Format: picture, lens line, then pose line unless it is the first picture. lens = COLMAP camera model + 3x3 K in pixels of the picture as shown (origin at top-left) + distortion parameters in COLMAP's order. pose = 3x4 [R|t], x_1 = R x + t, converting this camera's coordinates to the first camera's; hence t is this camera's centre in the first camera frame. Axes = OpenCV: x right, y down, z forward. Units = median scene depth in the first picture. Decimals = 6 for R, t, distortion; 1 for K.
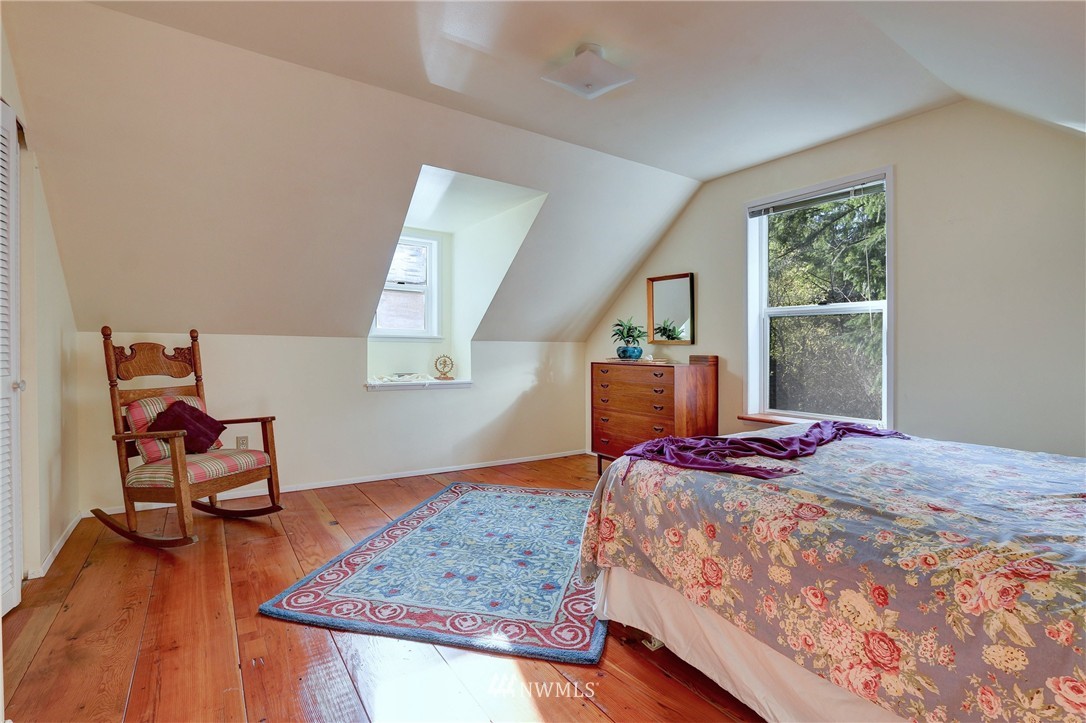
lens RADIAL K [[510.9, 0, 552.0], [0, 510.9, 357.8], [0, 0, 1]] dist [-0.016829, -0.000141]
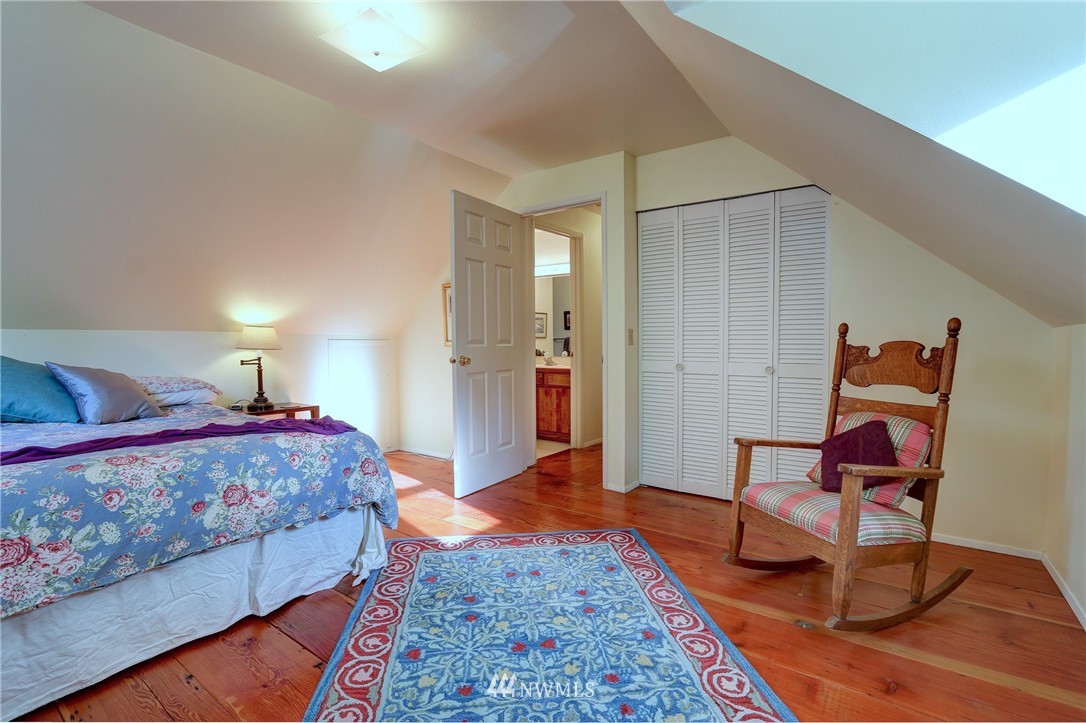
lens RADIAL K [[510.9, 0, 552.0], [0, 510.9, 357.8], [0, 0, 1]] dist [-0.016829, -0.000141]
pose [[-0.940113, 0.000463, -0.340863, 0.108397], [-0.015684, 0.998881, 0.044614, -0.039444], [0.340503, 0.047288, -0.939054, 1.952288]]
